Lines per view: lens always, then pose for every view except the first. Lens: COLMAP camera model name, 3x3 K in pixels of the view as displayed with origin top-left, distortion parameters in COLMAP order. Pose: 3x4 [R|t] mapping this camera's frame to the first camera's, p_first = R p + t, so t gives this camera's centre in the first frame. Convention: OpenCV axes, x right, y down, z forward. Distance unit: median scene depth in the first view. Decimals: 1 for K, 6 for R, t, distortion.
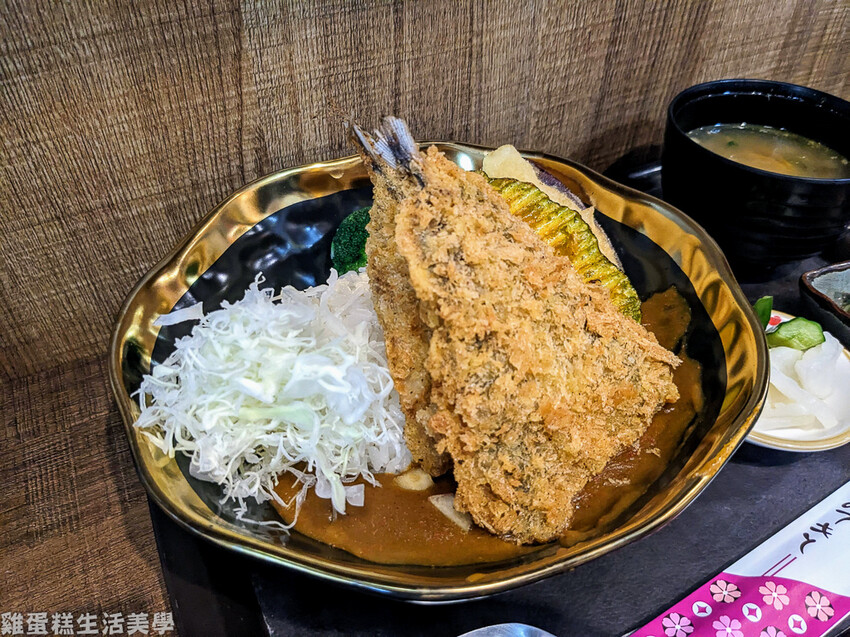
lens RADIAL K [[657.5, 0, 441.9], [0, 657.5, 319.6], [0, 0, 1]] dist [0.046317, -0.098818]
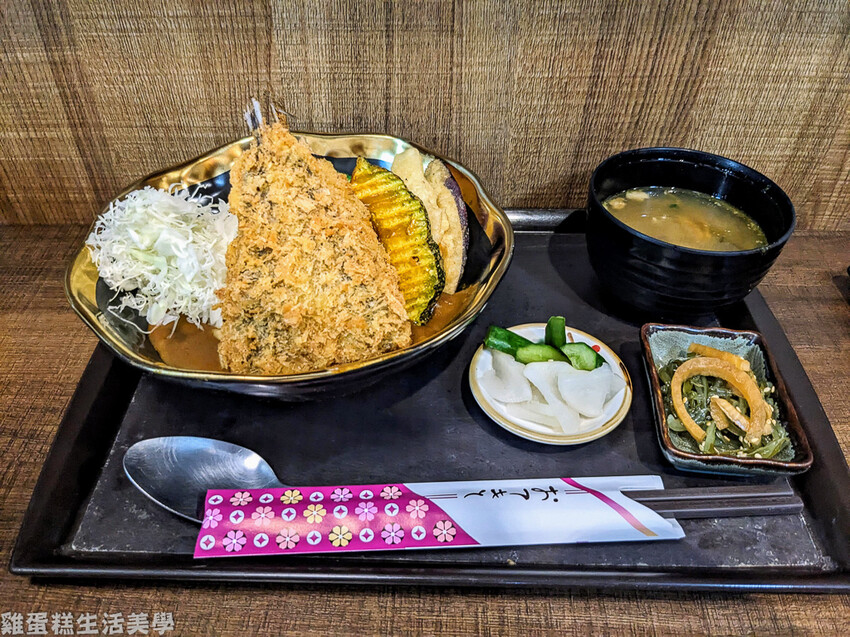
lens RADIAL K [[657.5, 0, 441.9], [0, 657.5, 319.6], [0, 0, 1]] dist [0.046317, -0.098818]
pose [[0.890875, 0.315403, -0.326899, 0.635514], [-0.319308, 0.946666, 0.043189, -0.011847], [0.323086, 0.065905, 0.944072, -0.195982]]
